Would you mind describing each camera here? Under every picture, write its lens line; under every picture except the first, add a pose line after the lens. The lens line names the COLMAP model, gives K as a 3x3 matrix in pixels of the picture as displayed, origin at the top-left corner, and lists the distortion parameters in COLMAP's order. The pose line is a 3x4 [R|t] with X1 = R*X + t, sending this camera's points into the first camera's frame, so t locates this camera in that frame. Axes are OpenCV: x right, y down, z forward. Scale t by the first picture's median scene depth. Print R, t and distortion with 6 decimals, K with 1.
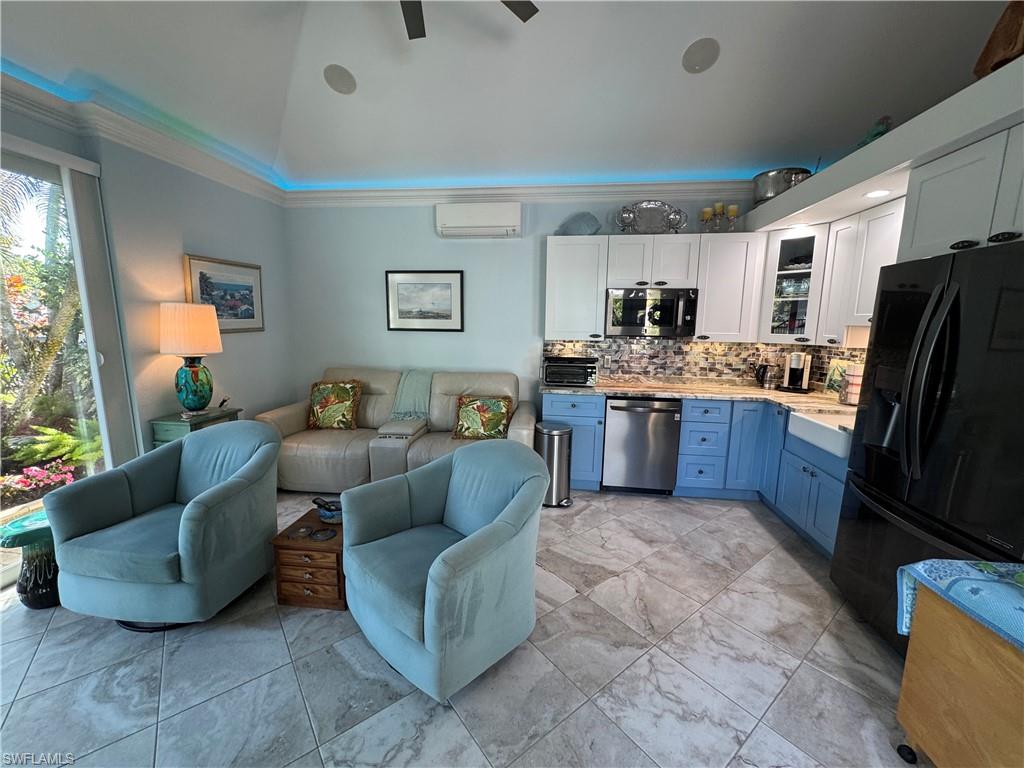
lens RADIAL K [[408.2, 0, 509.5], [0, 408.2, 385.8], [0, 0, 1]] dist [-0.003166, 0.000348]
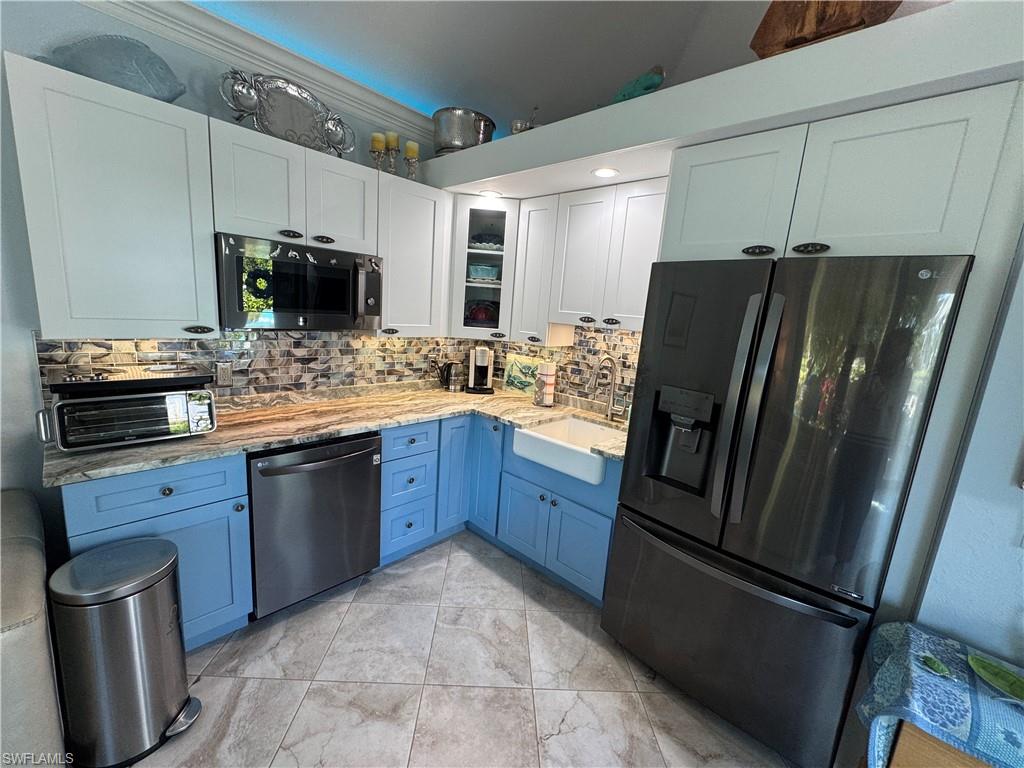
lens RADIAL K [[408.2, 0, 509.3], [0, 408.2, 384.6], [0, 0, 1]] dist [-0.003166, 0.000348]
pose [[0.586199, -0.117002, 0.801674, 0.035300], [0.060907, 0.993081, 0.100400, -0.090673], [-0.807874, -0.010027, 0.589270, 0.456865]]
